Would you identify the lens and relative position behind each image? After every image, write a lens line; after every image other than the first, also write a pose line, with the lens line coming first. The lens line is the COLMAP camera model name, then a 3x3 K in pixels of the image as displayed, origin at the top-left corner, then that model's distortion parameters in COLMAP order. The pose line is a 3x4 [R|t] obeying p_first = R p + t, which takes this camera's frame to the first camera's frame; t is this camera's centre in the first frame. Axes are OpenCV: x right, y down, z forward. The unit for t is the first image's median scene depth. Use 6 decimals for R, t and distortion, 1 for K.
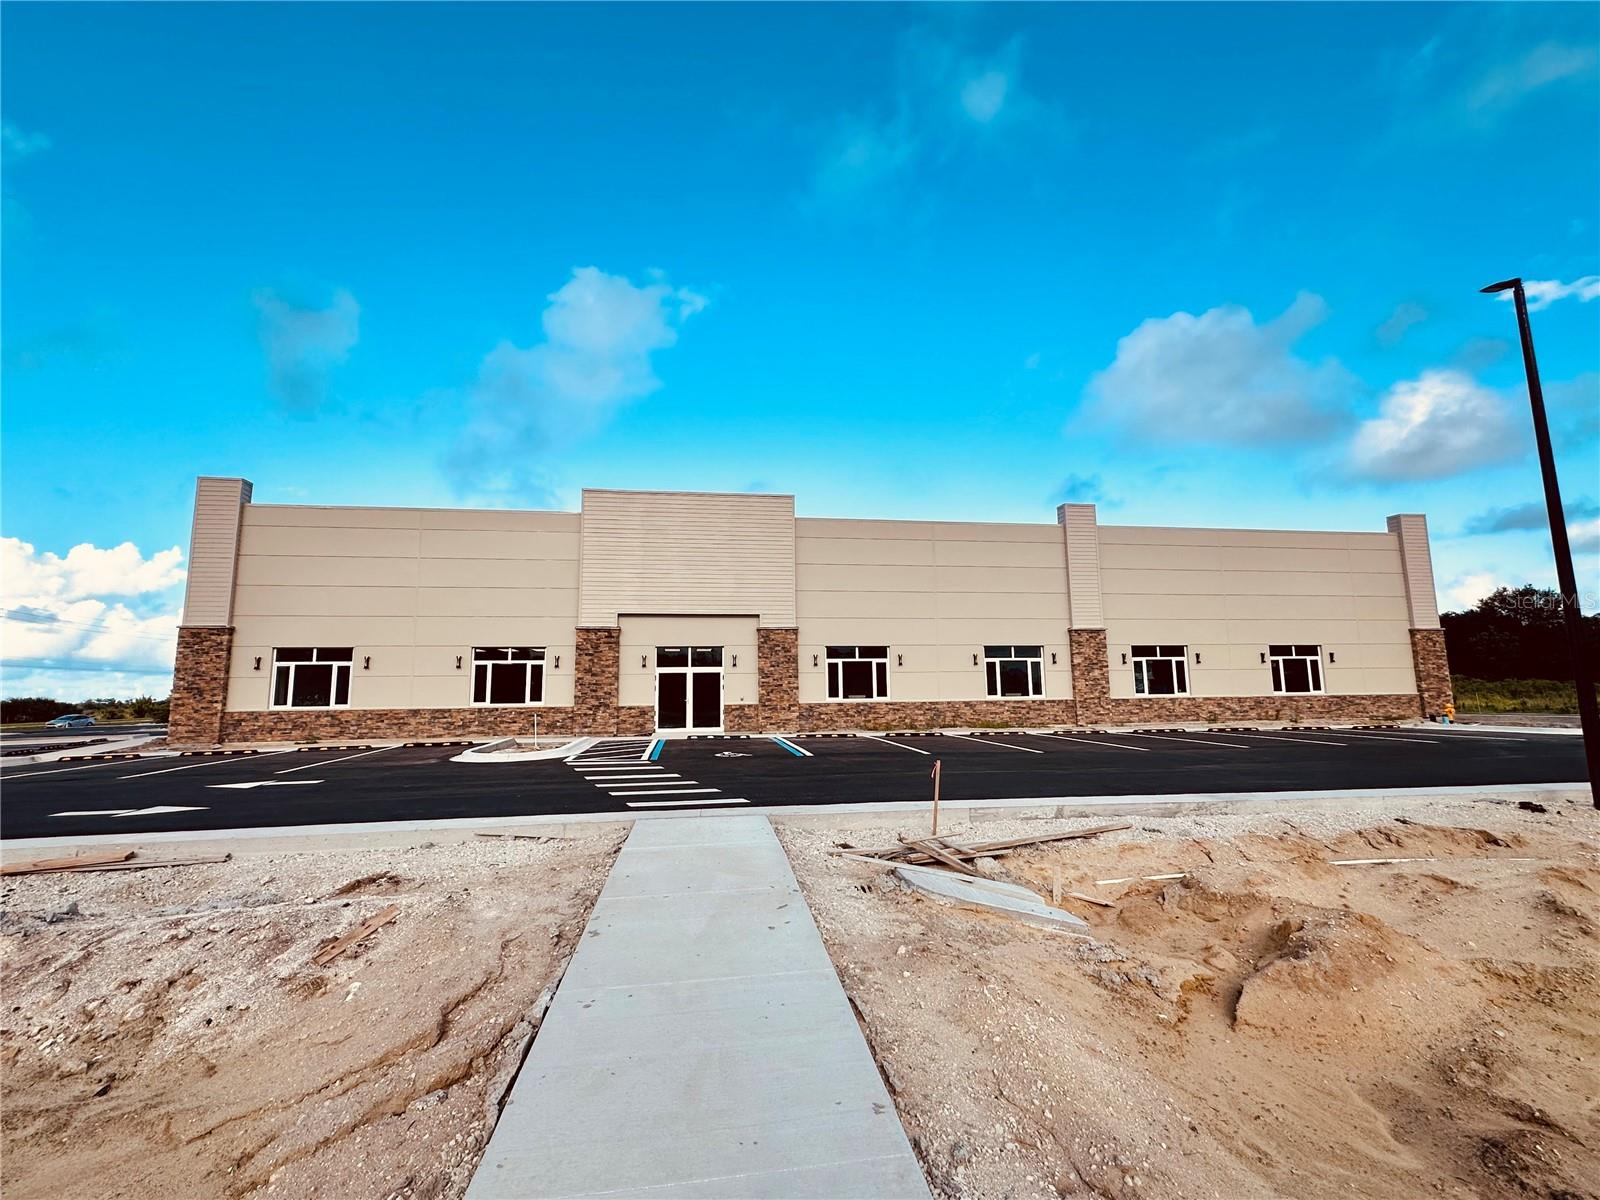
lens RADIAL K [[704.5, 0, 803.6], [0, 704.5, 606.0], [0, 0, 1]] dist [-0.009201, -0.000164]
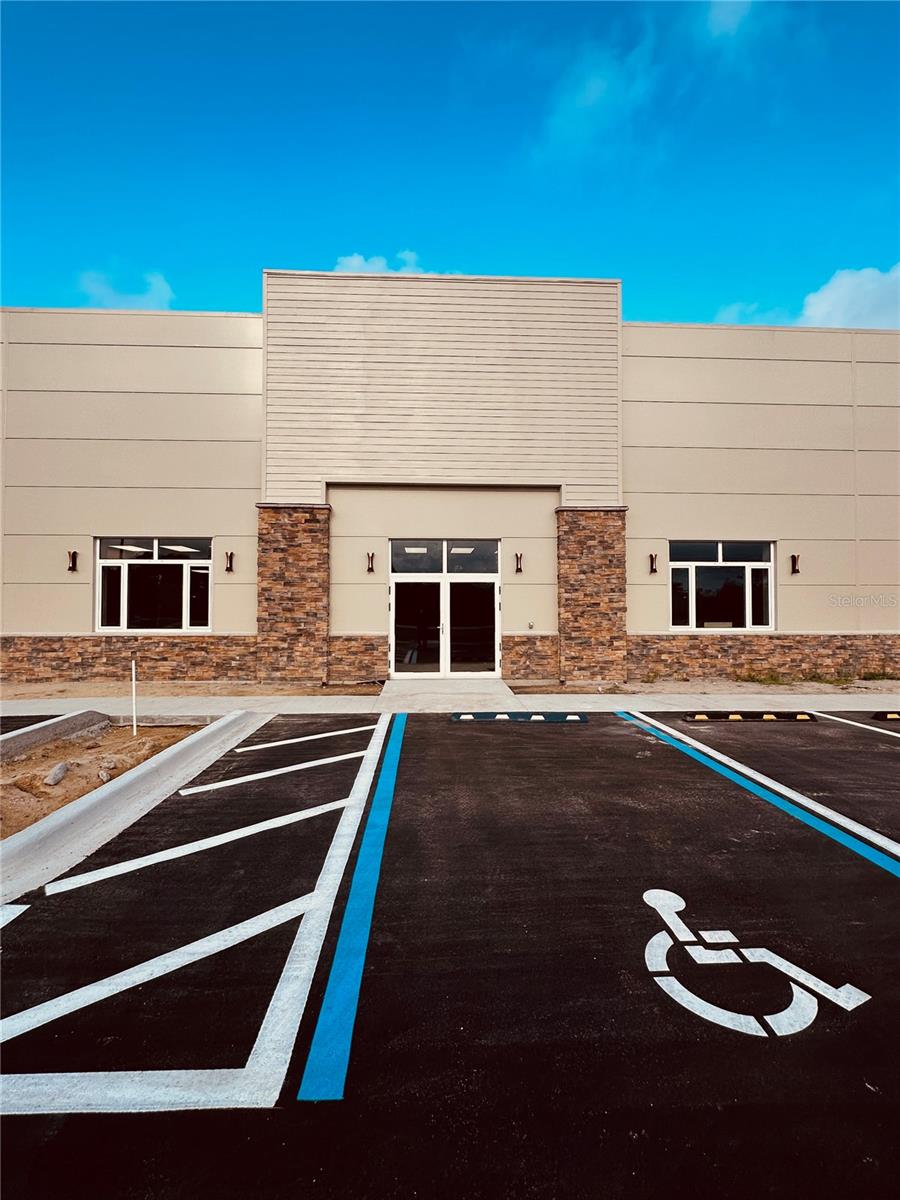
lens RADIAL K [[528.4, 0, 457.2], [0, 528.4, 597.1], [0, 0, 1]] dist [-0.009201, -0.000164]
pose [[0.993656, 0.012811, -0.111734, -0.101385], [0.000179, 0.993310, 0.115477, 0.055632], [0.112466, -0.114764, 0.987006, 0.556073]]
